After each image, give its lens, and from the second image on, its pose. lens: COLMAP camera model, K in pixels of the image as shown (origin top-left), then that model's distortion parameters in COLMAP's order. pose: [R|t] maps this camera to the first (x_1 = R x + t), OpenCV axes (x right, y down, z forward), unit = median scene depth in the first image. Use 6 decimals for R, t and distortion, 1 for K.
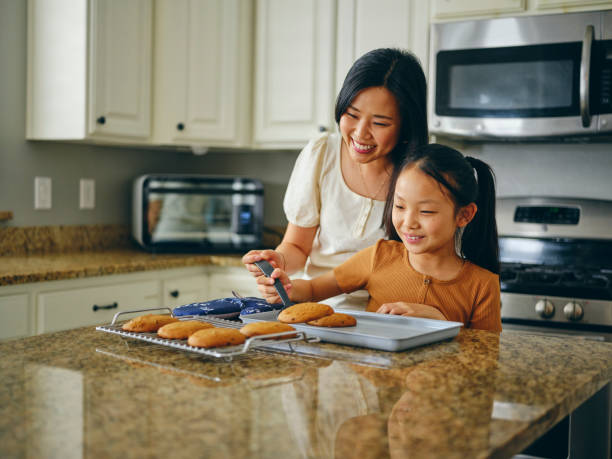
lens RADIAL K [[919.6, 0, 310.2], [0, 919.6, 230.6], [0, 0, 1]] dist [-0.019119, -0.064605]
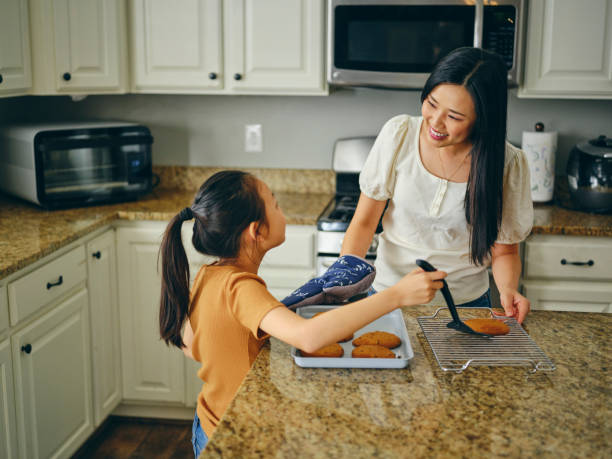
lens RADIAL K [[919.6, 0, 310.2], [0, 919.6, 230.6], [0, 0, 1]] dist [-0.019119, -0.064605]
pose [[0.922891, -0.090967, 0.374162, -0.307759], [0.030330, 0.985849, 0.164869, -0.115603], [-0.383865, -0.140808, 0.912590, 0.007240]]
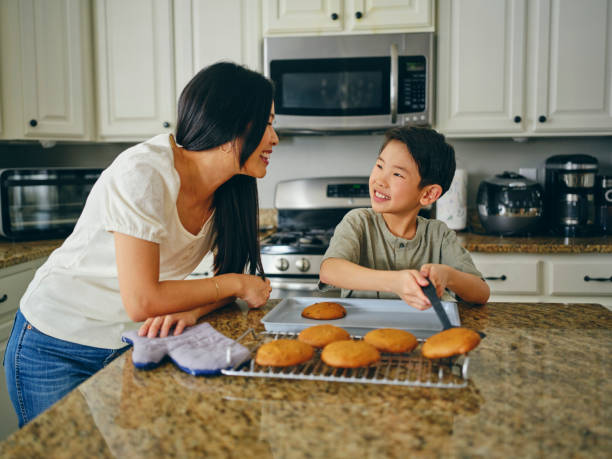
lens RADIAL K [[656.8, 0, 306.1], [0, 656.8, 216.1], [0, 0, 1]] dist [-0.001294, -0.007032]
pose [[0.913416, -0.060009, 0.402580, -0.182107], [0.045456, 0.997924, 0.045618, -0.026796], [-0.404482, -0.023369, 0.914247, 0.176332]]
